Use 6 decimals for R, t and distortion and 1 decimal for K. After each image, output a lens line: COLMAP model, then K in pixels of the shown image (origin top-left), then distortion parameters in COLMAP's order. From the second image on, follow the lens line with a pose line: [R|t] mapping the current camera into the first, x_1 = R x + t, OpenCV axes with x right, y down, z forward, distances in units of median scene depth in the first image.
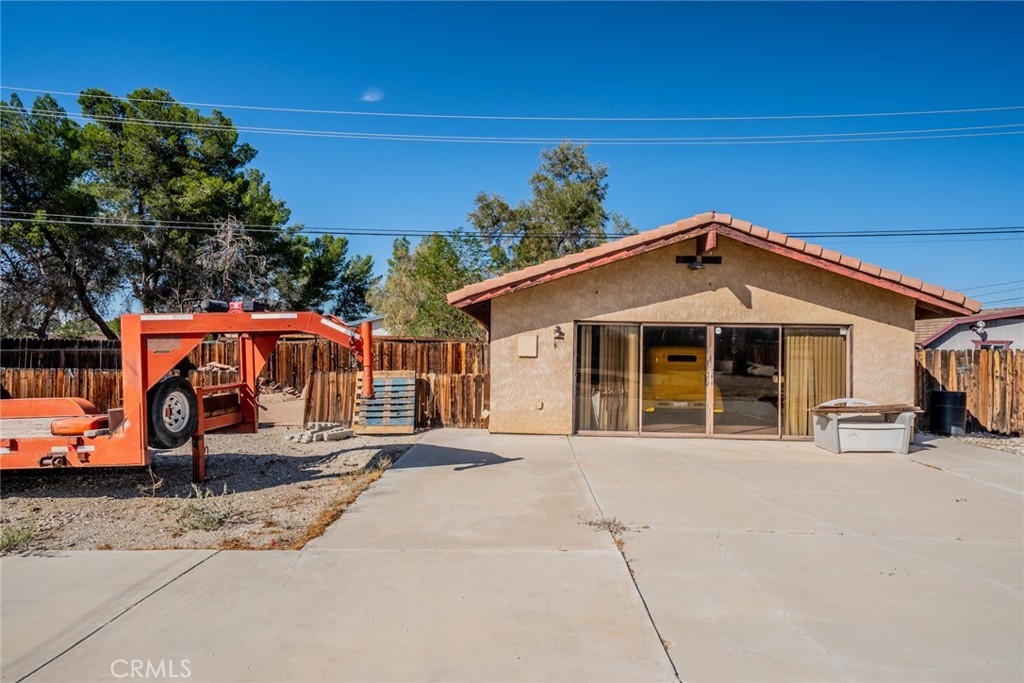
lens RADIAL K [[536.7, 0, 502.7], [0, 536.7, 349.9], [0, 0, 1]] dist [0.017592, 0.000147]
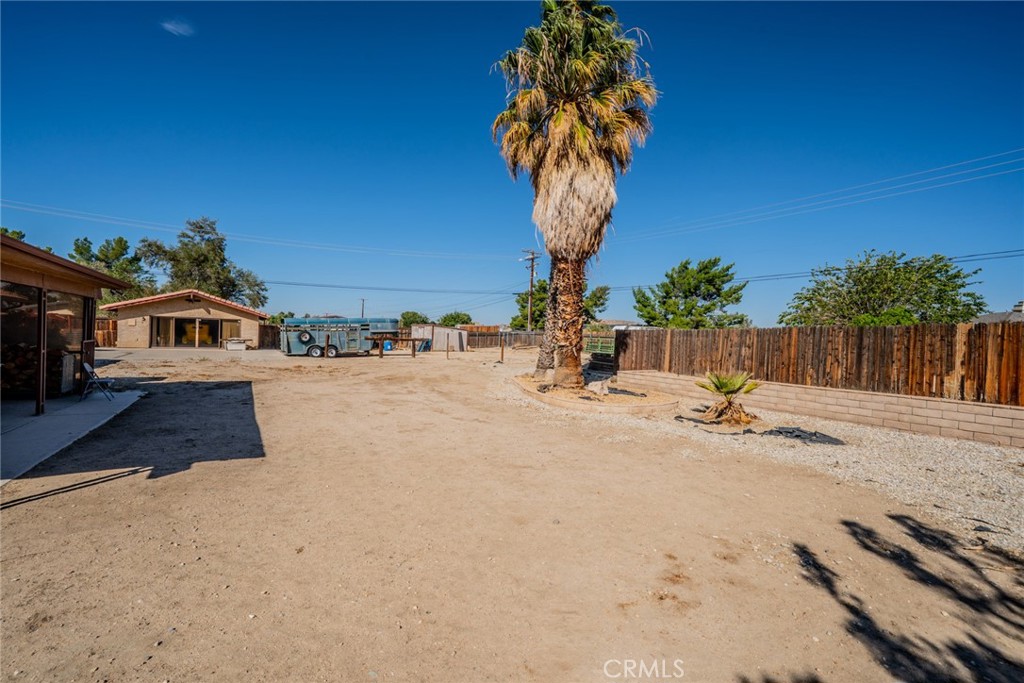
lens RADIAL K [[409.6, 0, 504.1], [0, 409.6, 341.2], [0, 0, 1]] dist [-0.002133, 0.000153]
pose [[0.818284, 0.005459, 0.574788, 0.495486], [-0.022208, 0.999509, 0.022123, 0.002197], [-0.574385, -0.030868, 0.818003, -2.545618]]
